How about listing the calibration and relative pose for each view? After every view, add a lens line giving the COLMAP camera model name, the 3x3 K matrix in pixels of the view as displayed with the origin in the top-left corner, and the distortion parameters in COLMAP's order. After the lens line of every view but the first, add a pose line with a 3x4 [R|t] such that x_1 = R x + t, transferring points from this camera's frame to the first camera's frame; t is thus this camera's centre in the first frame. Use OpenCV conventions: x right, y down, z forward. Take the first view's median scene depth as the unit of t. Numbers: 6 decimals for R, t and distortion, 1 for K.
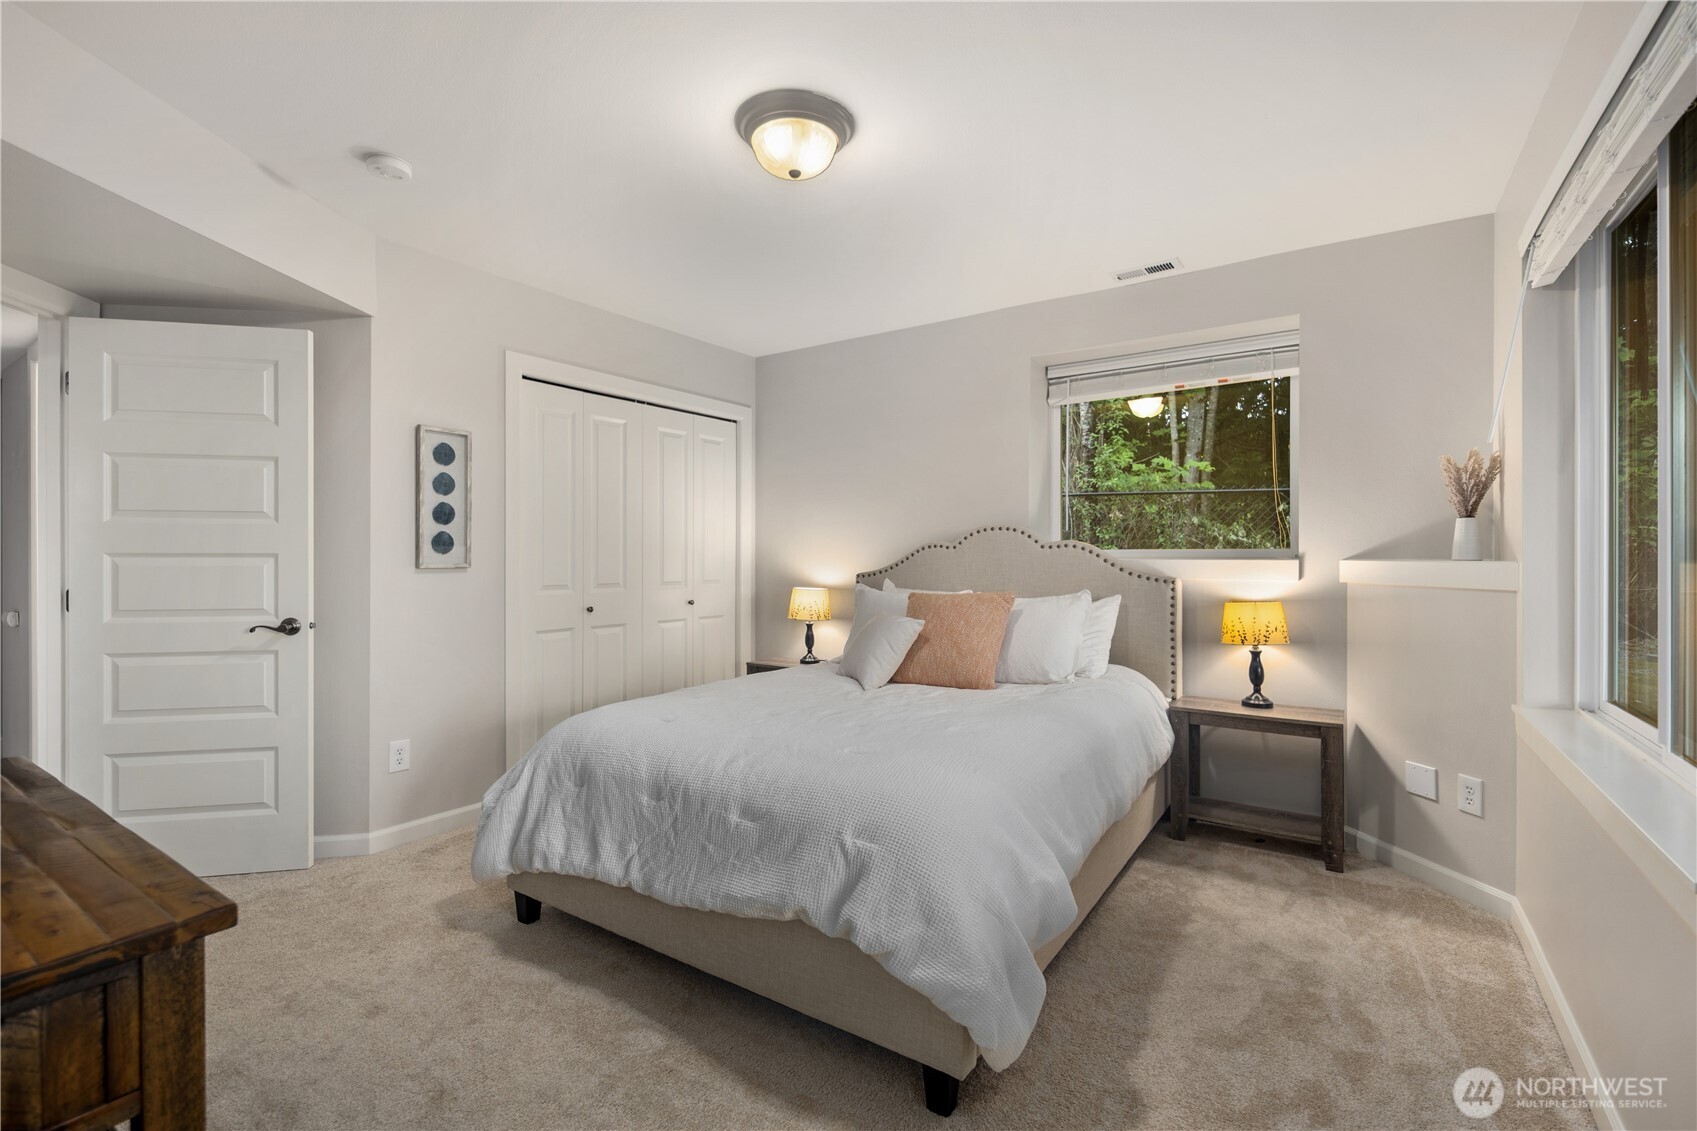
lens RADIAL K [[741.7, 0, 845.9], [0, 741.7, 557.2], [0, 0, 1]] dist [0.002740, -0.001191]
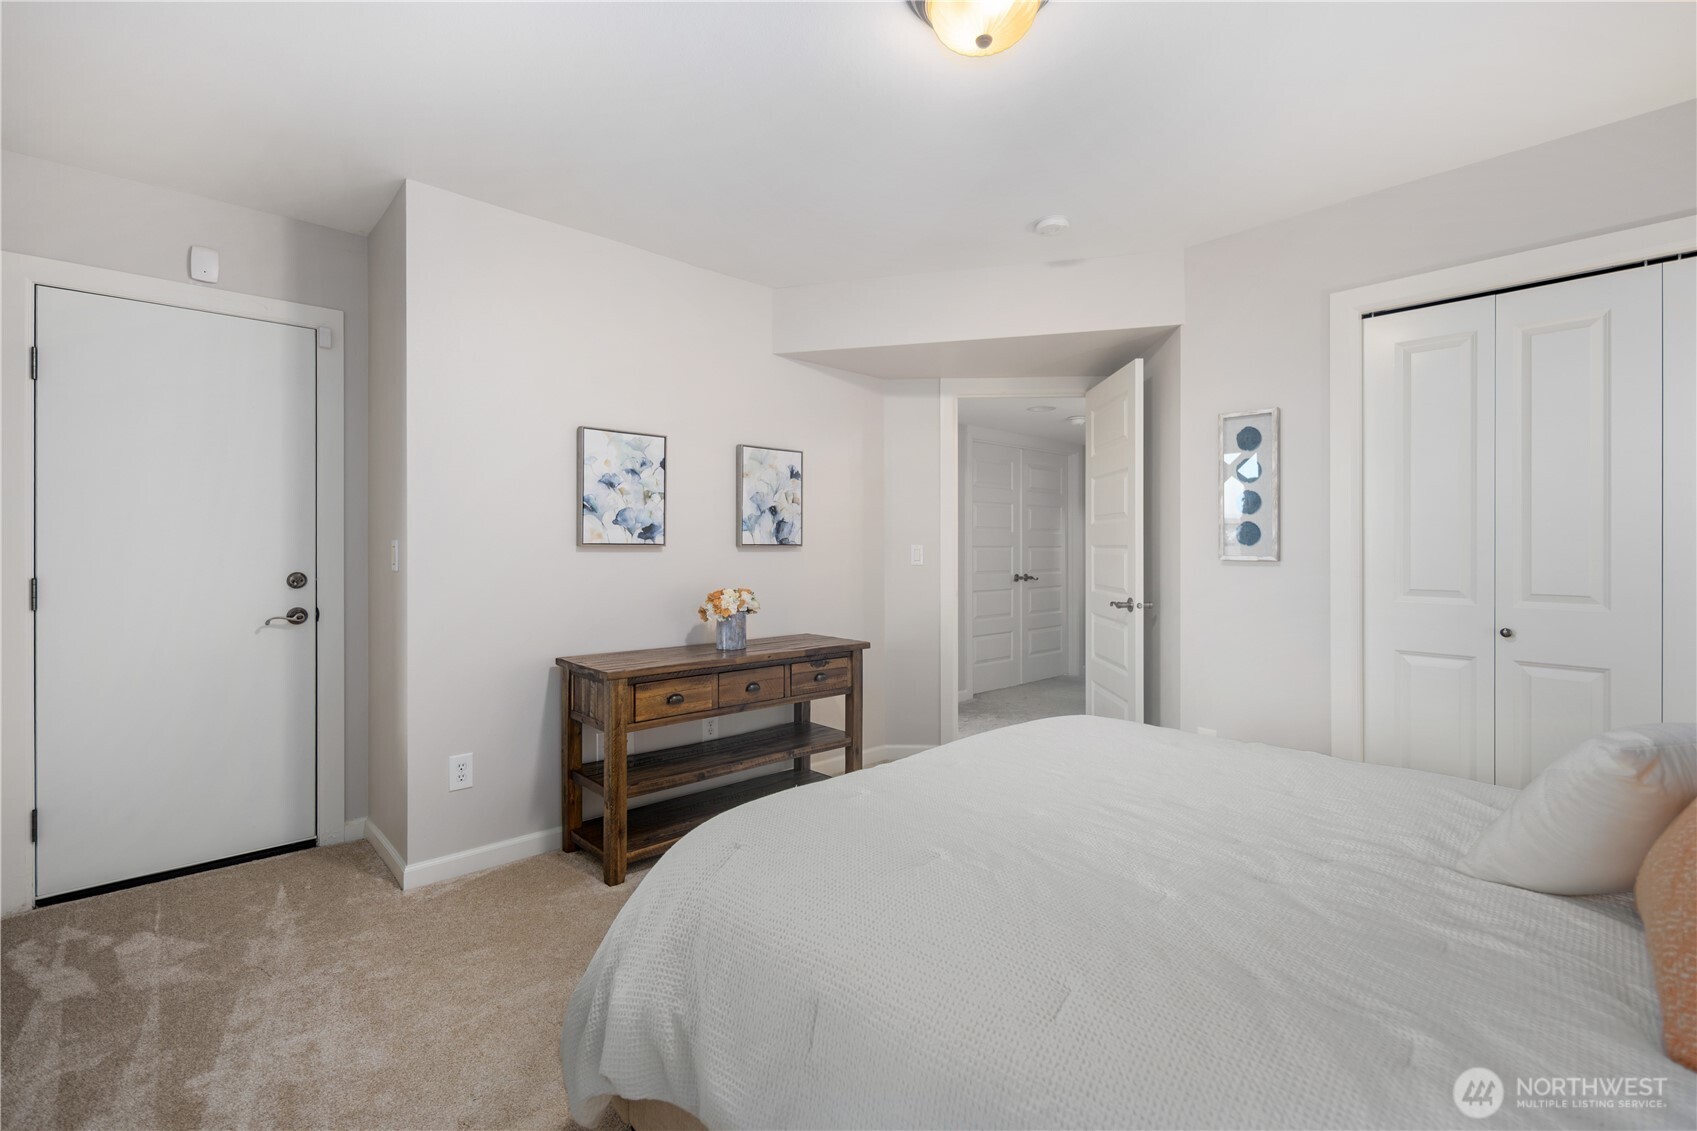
lens RADIAL K [[741.7, 0, 845.9], [0, 741.7, 557.2], [0, 0, 1]] dist [0.002740, -0.001191]
pose [[-0.235443, 0.013956, -0.971788, 0.498355], [-0.003527, 0.999878, 0.015214, -0.002450], [0.971882, 0.007010, -0.235365, 0.736599]]
